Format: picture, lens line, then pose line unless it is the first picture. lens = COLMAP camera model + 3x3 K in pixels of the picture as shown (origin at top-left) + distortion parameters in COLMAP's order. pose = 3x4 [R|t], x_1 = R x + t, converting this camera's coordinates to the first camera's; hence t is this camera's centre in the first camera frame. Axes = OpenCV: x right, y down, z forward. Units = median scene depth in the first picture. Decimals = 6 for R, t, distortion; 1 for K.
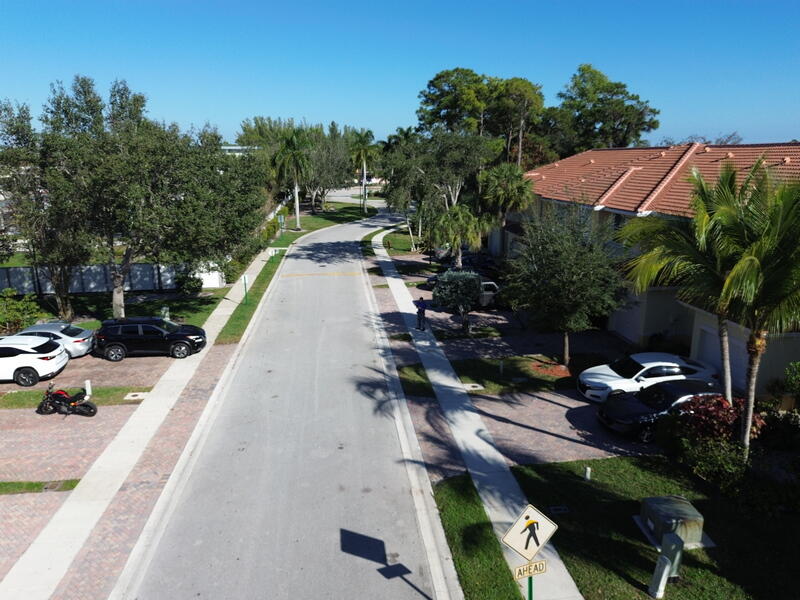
lens RADIAL K [[564.6, 0, 400.0], [0, 564.6, 300.0], [0, 0, 1]] dist [0.087969, -0.115060]
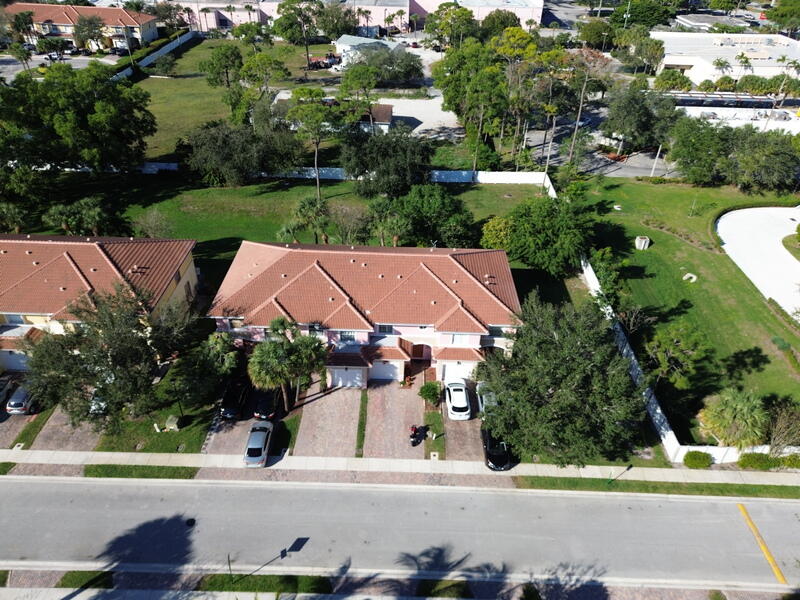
lens RADIAL K [[564.6, 0, 400.0], [0, 564.6, 300.0], [0, 0, 1]] dist [0.087969, -0.115060]
pose [[-0.130560, 0.572549, -0.809408, 0.994673], [-0.265680, 0.766333, 0.584934, -1.572847], [0.955180, 0.291413, 0.052062, 0.632359]]
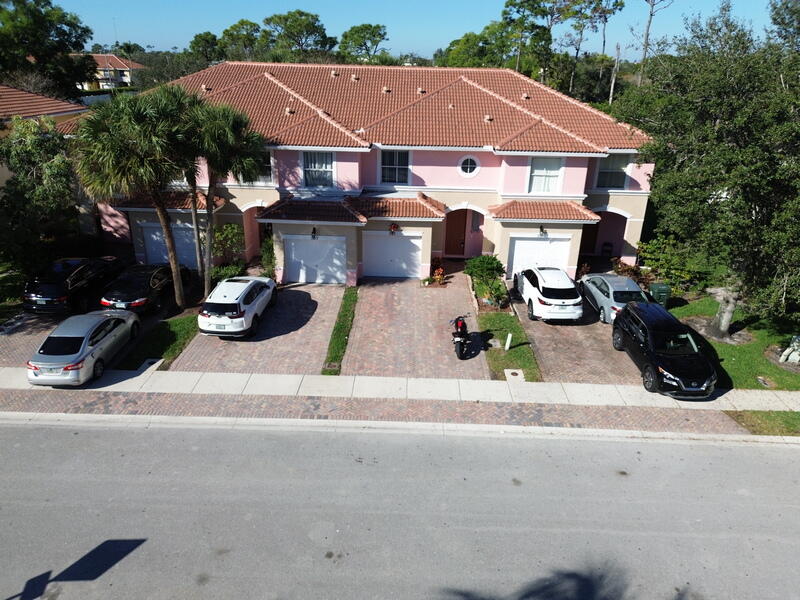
lens RADIAL K [[564.6, 0, 400.0], [0, 564.6, 300.0], [0, 0, 1]] dist [0.087969, -0.115060]
pose [[-0.138744, 0.384813, -0.912507, 0.329420], [-0.258915, 0.875276, 0.408479, -0.256287], [0.955883, 0.292936, -0.021806, 0.866259]]
